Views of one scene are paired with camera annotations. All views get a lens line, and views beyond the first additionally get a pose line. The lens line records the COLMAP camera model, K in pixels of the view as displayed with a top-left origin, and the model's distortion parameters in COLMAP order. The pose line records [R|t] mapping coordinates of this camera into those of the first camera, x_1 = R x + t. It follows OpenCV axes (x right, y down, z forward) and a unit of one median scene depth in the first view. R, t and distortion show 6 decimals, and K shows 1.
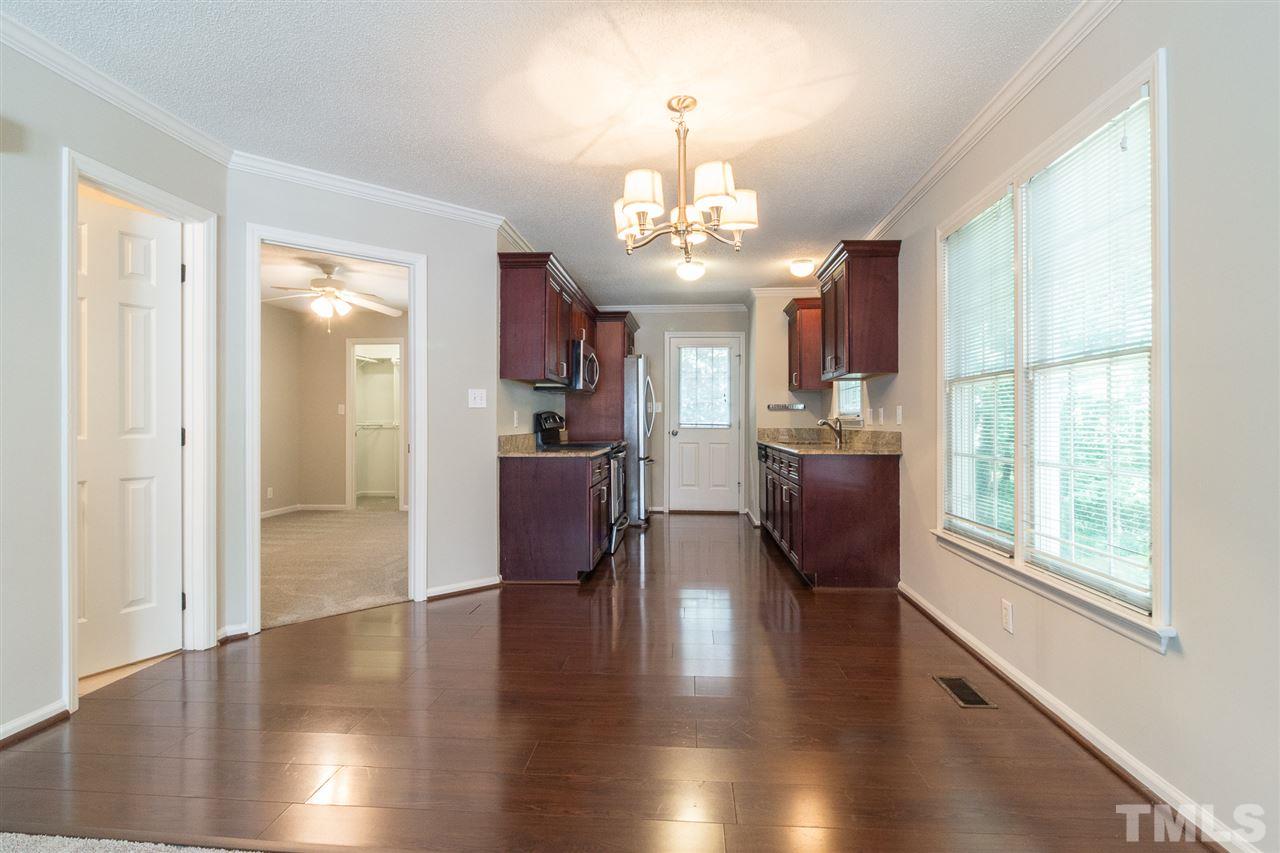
lens RADIAL K [[606.3, 0, 640.0], [0, 606.3, 426.5], [0, 0, 1]] dist [-0.000250, -0.000264]
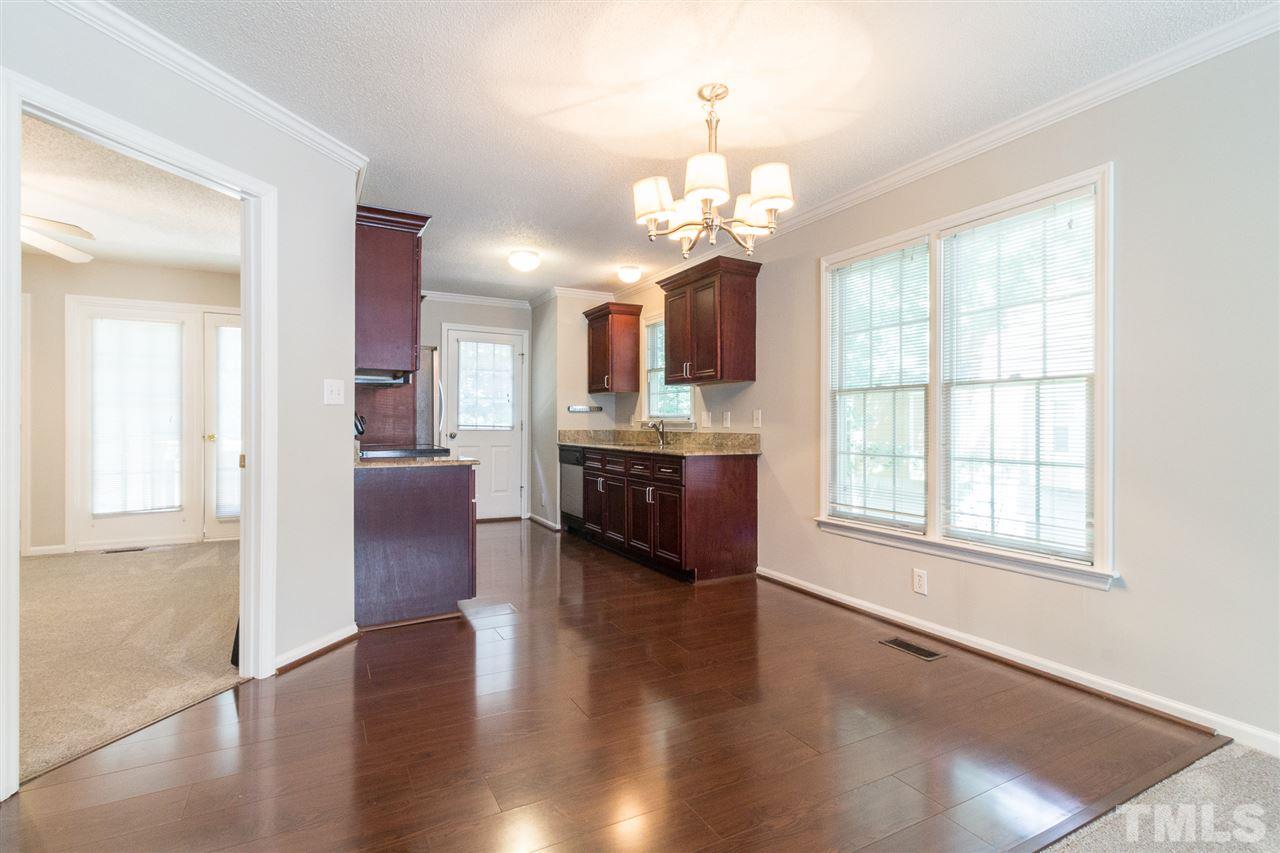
lens RADIAL K [[606.3, 0, 640.0], [0, 606.3, 426.5], [0, 0, 1]] dist [-0.000250, -0.000264]
pose [[0.846180, -0.000427, 0.532897, -0.270916], [0.001028, 0.999999, -0.000830, -0.002381], [-0.532896, 0.001250, 0.846180, 0.124833]]
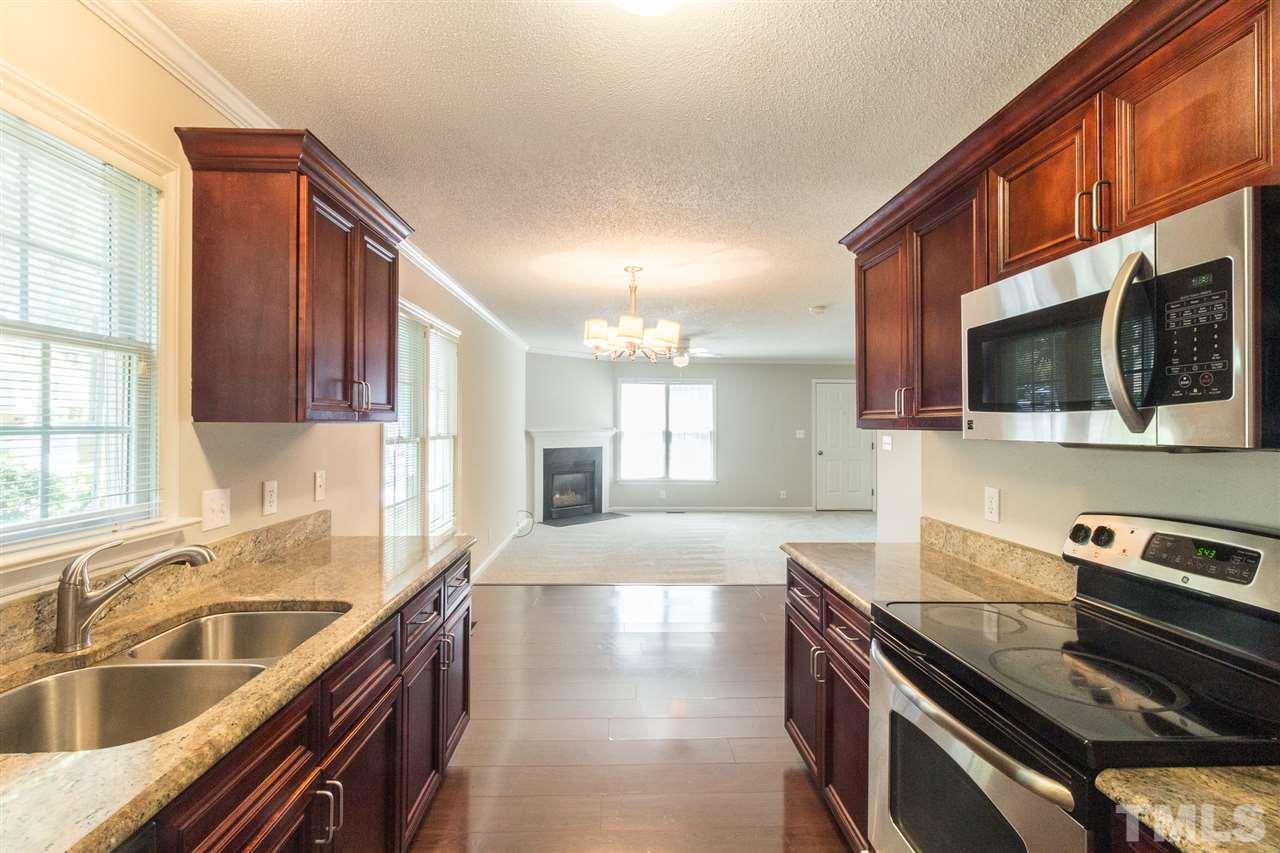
lens RADIAL K [[624.1, 0, 640.0], [0, 624.1, 426.5], [0, 0, 1]] dist [-0.000266, -0.000049]
pose [[-0.994041, -0.005779, -0.108853, 0.122900], [-0.006714, 0.999944, 0.008225, -0.069093], [0.108800, 0.008907, -0.994024, 1.303685]]
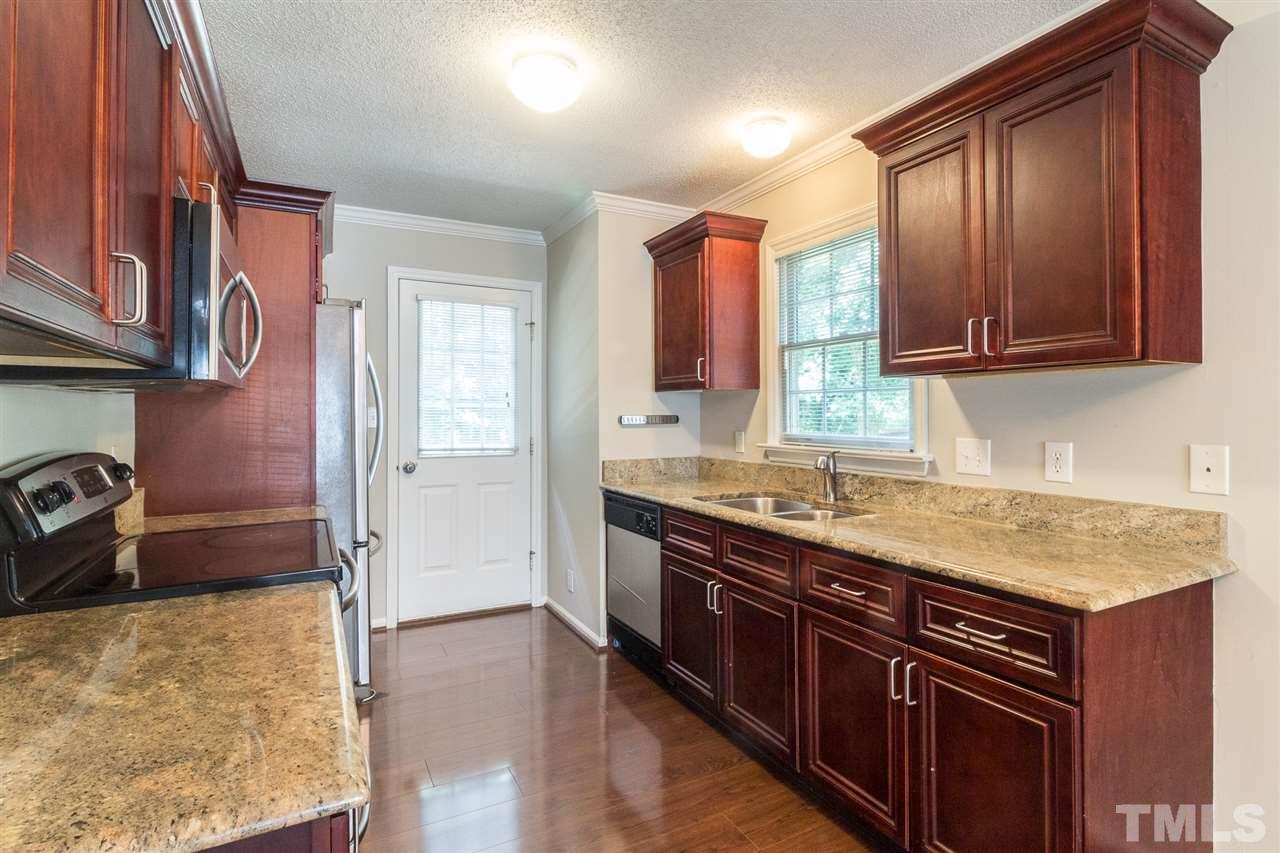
lens RADIAL K [[630.5, 0, 641.4], [0, 630.5, 413.4], [0, 0, 1]] dist [0.001489, 0.000136]
pose [[0.847953, -0.003263, 0.530061, -0.082257], [0.008213, 0.999942, -0.006982, -0.042364], [-0.530007, 0.010273, 0.847931, 0.648510]]
